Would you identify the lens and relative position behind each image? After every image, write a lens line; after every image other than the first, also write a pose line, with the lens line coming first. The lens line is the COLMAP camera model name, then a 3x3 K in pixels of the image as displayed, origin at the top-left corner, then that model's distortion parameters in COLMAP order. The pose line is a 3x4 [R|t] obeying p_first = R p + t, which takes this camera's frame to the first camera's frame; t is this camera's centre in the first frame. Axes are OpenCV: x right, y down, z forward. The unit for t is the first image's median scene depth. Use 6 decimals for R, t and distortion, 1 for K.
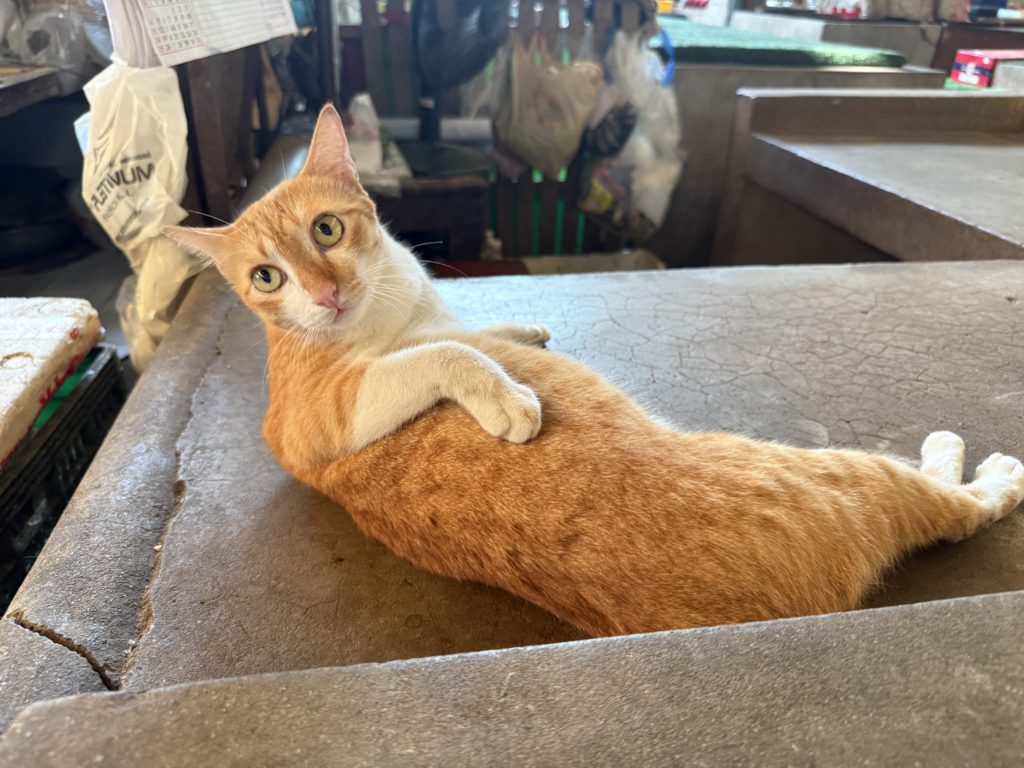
lens RADIAL K [[754.0, 0, 512.9], [0, 754.0, 383.2], [0, 0, 1]] dist [-0.001960, -0.006304]
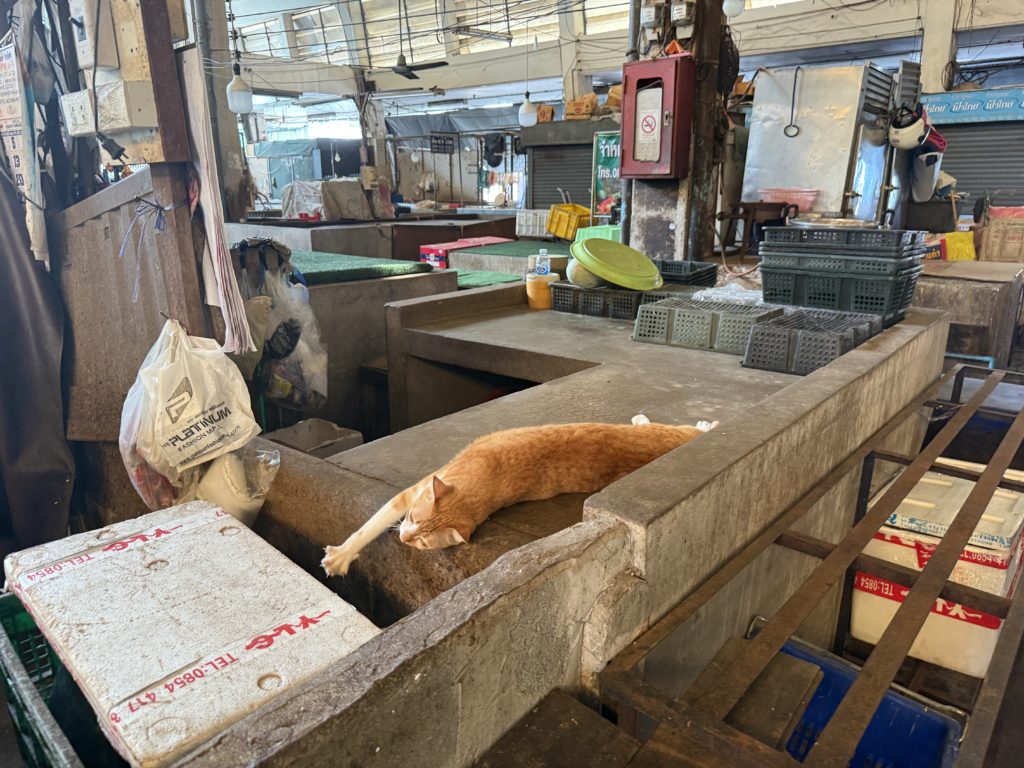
lens RADIAL K [[754.0, 0, 510.3], [0, 754.0, 384.9], [0, 0, 1]] dist [-0.001960, -0.006304]
pose [[0.756664, -0.197758, 0.623179, -0.412645], [0.325734, 0.940466, -0.097060, 0.012066], [-0.566884, 0.276432, 0.776033, -0.268404]]
